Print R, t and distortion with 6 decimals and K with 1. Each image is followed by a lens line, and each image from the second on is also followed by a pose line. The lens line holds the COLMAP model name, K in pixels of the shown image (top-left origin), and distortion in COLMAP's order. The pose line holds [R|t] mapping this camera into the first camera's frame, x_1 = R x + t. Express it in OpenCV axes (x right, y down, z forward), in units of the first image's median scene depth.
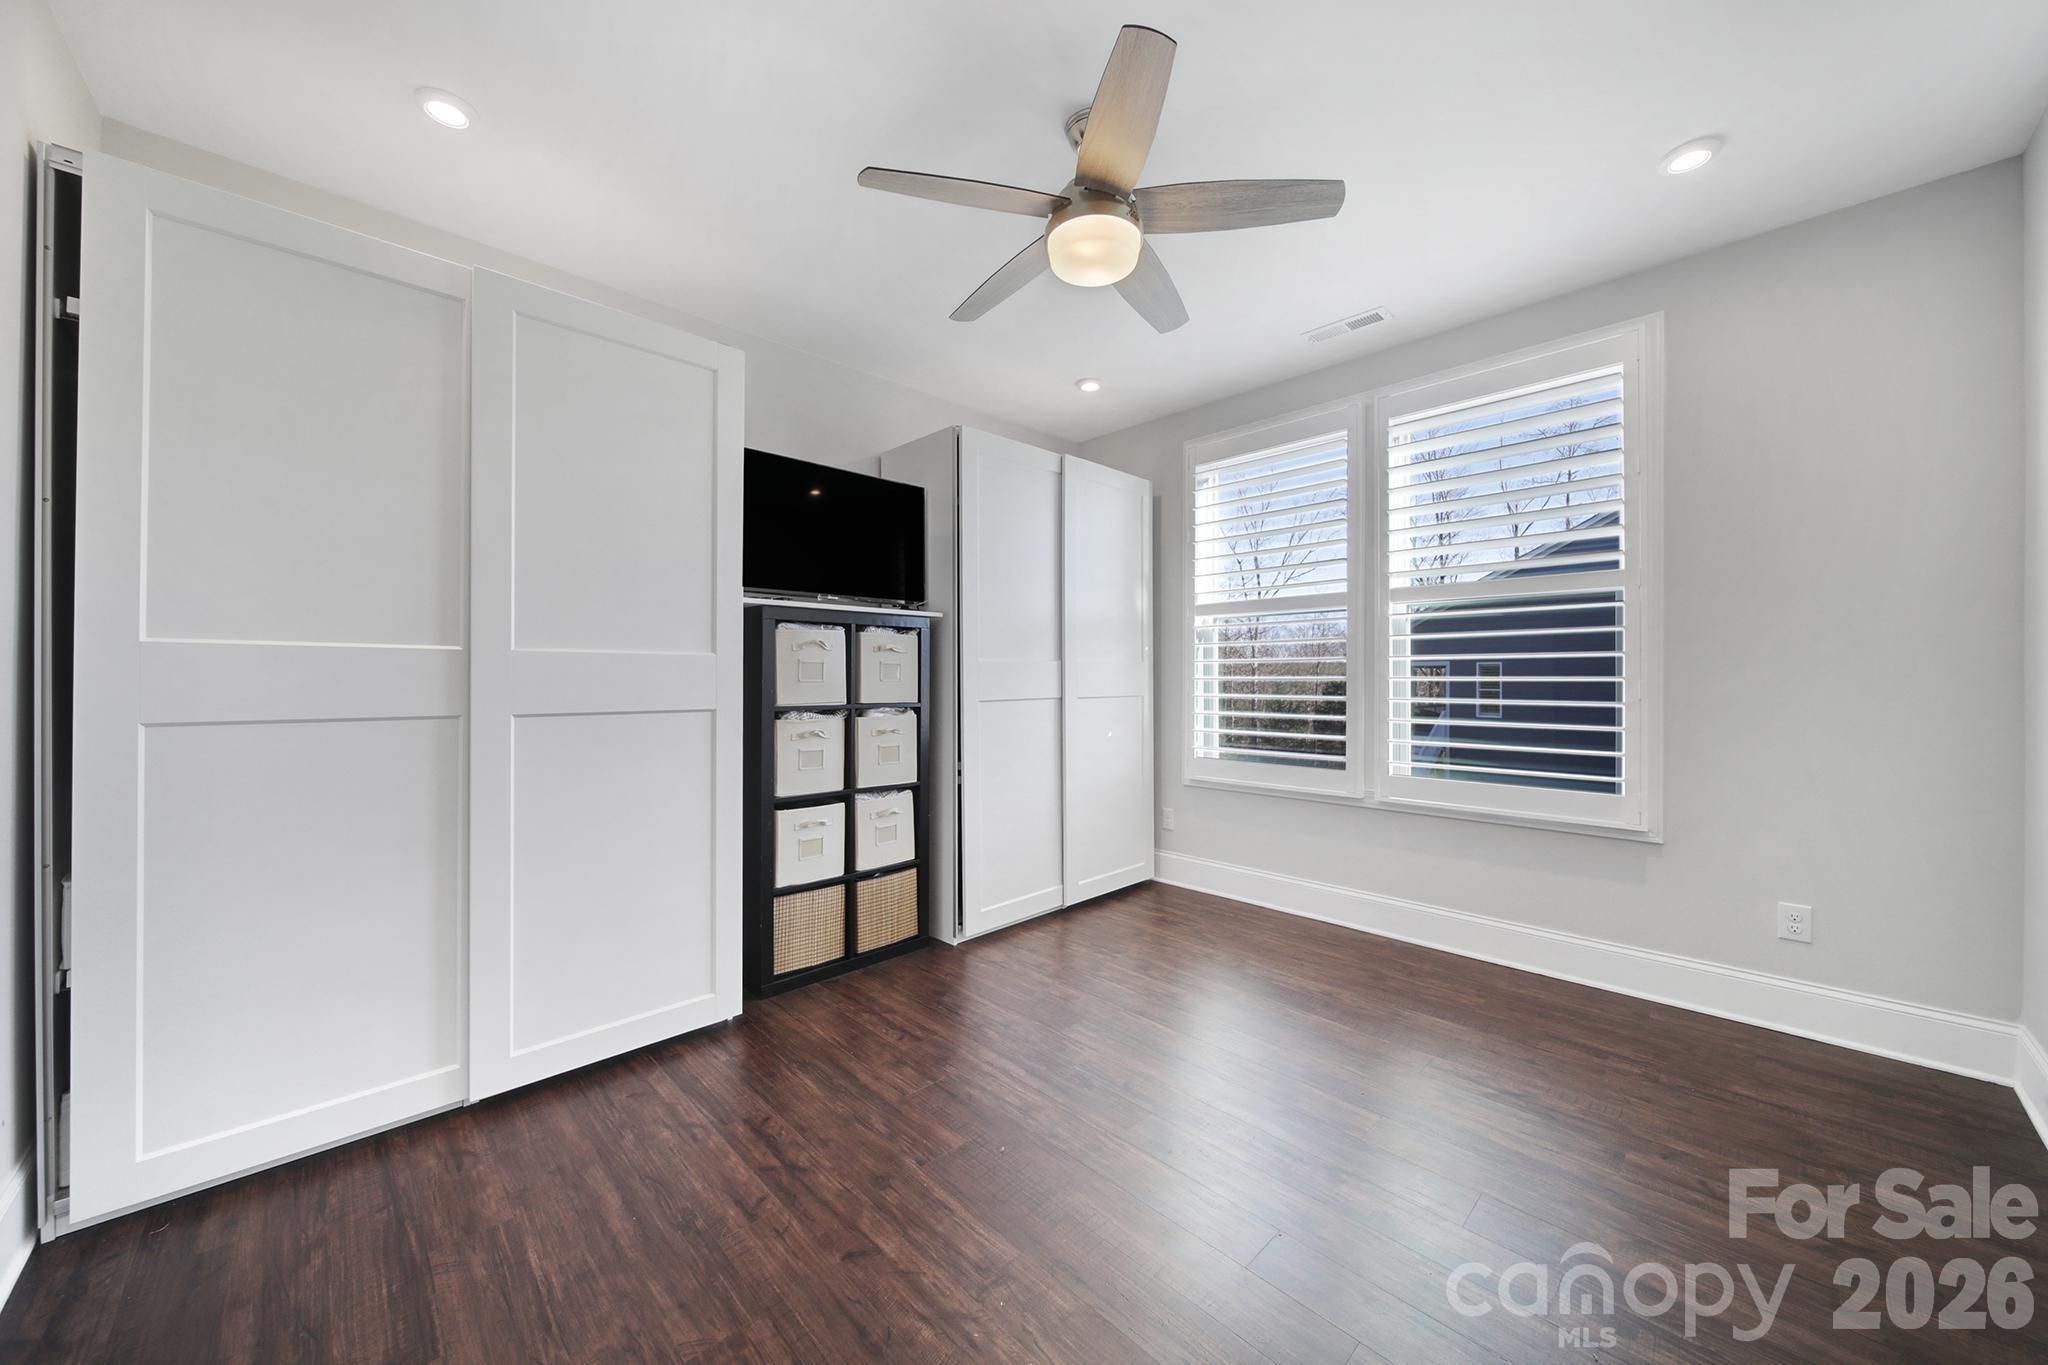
lens RADIAL K [[719.9, 0, 1014.9], [0, 719.9, 685.2], [0, 0, 1]] dist [-0.002013, -0.000968]
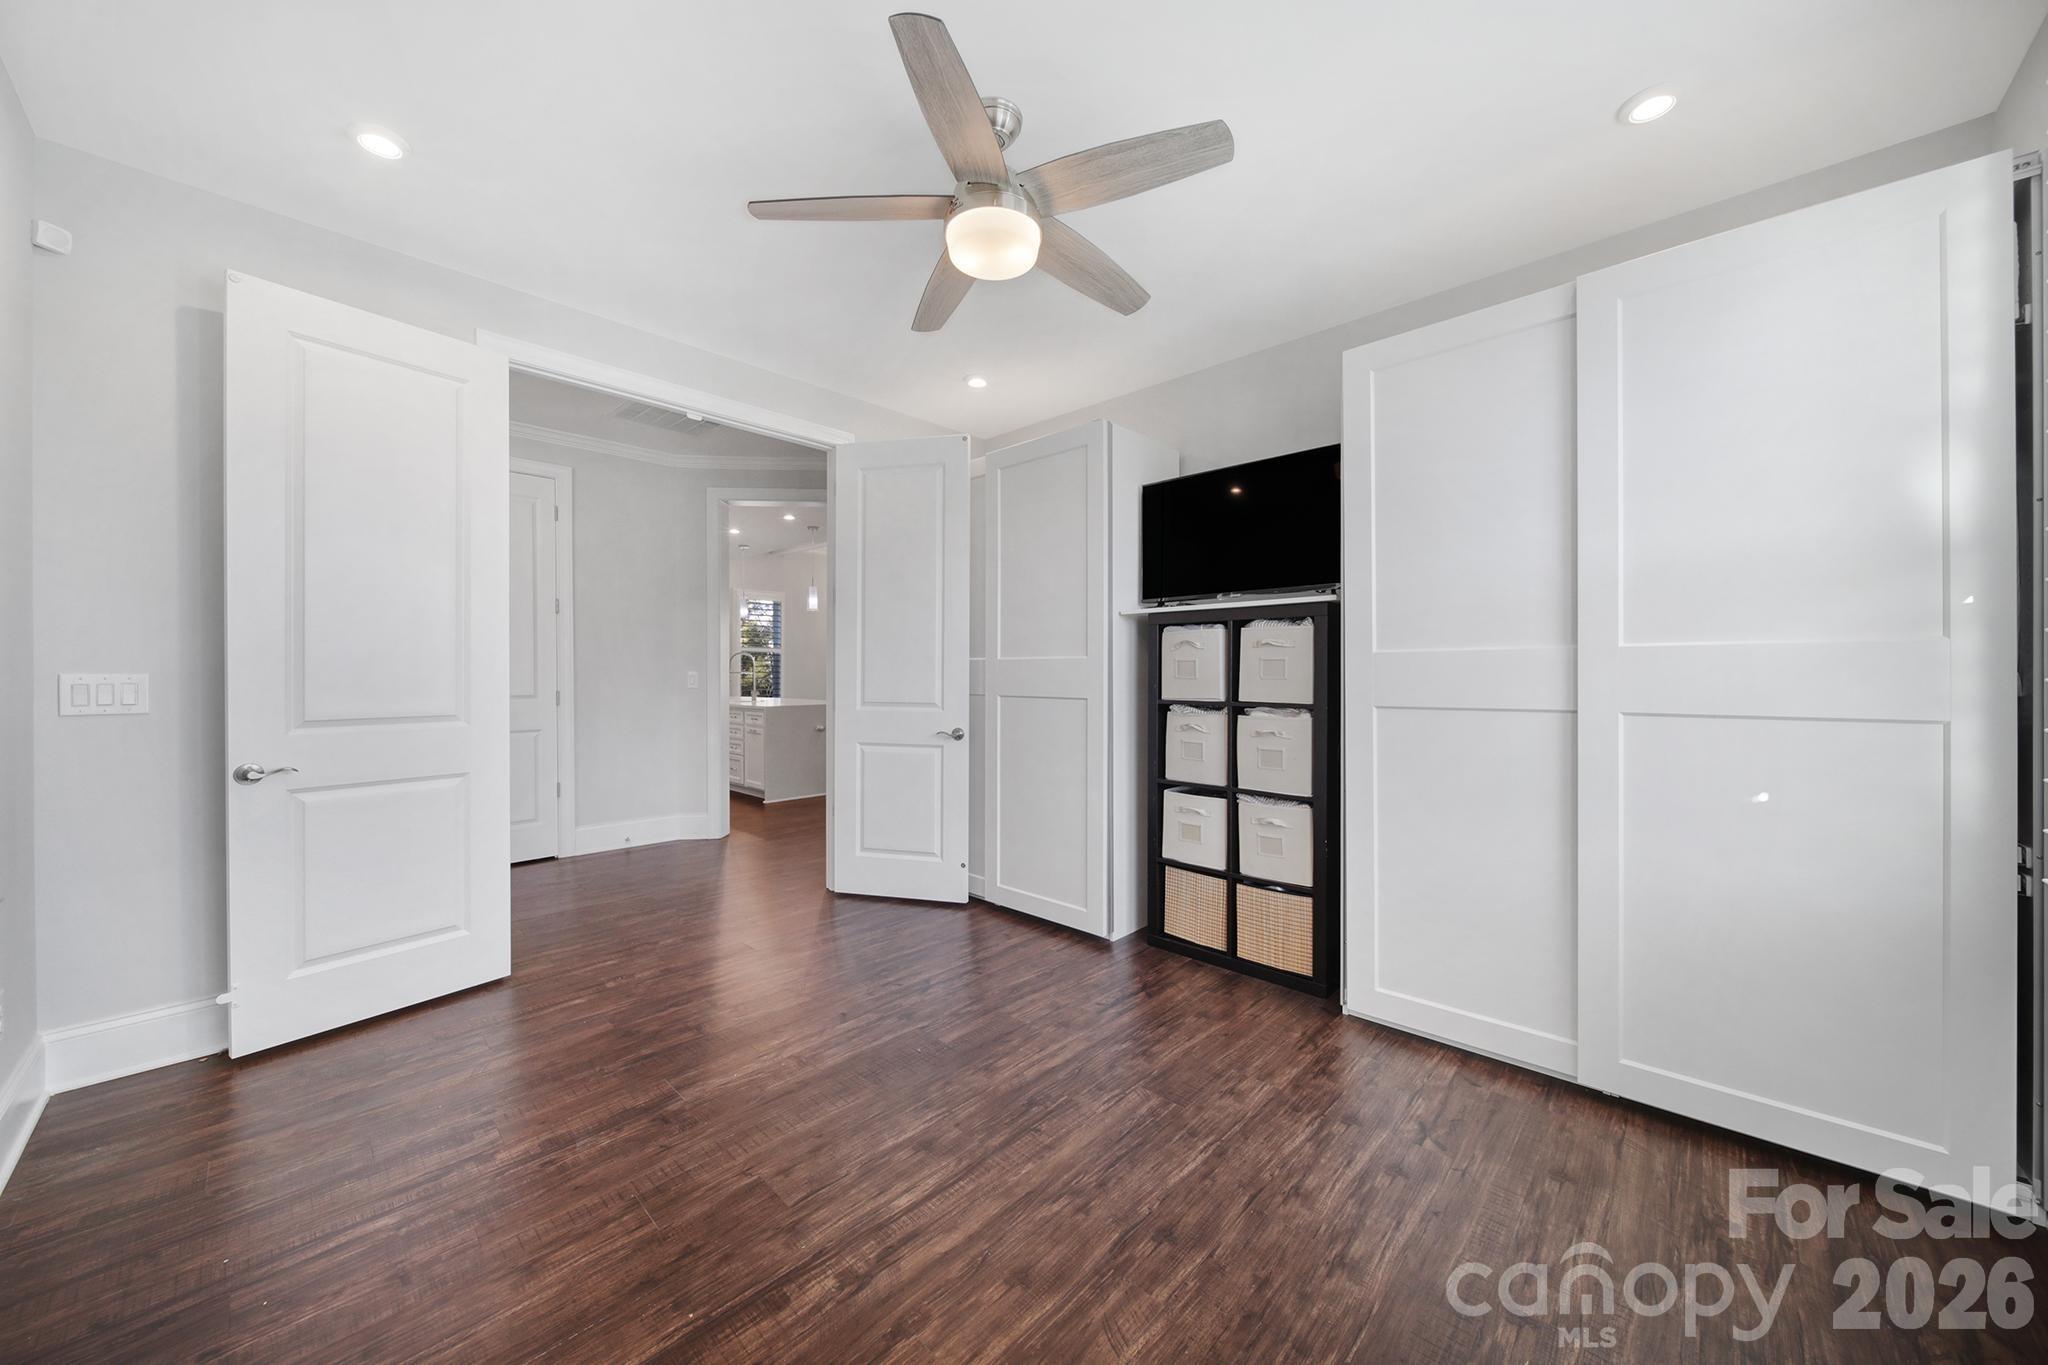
lens RADIAL K [[719.9, 0, 1028.9], [0, 719.9, 673.2], [0, 0, 1]] dist [-0.002013, -0.000968]
pose [[0.049647, 0.009039, -0.998726, 0.751642], [-0.000749, 0.999959, 0.009013, -0.021524], [0.998767, 0.000301, 0.049651, 0.674228]]
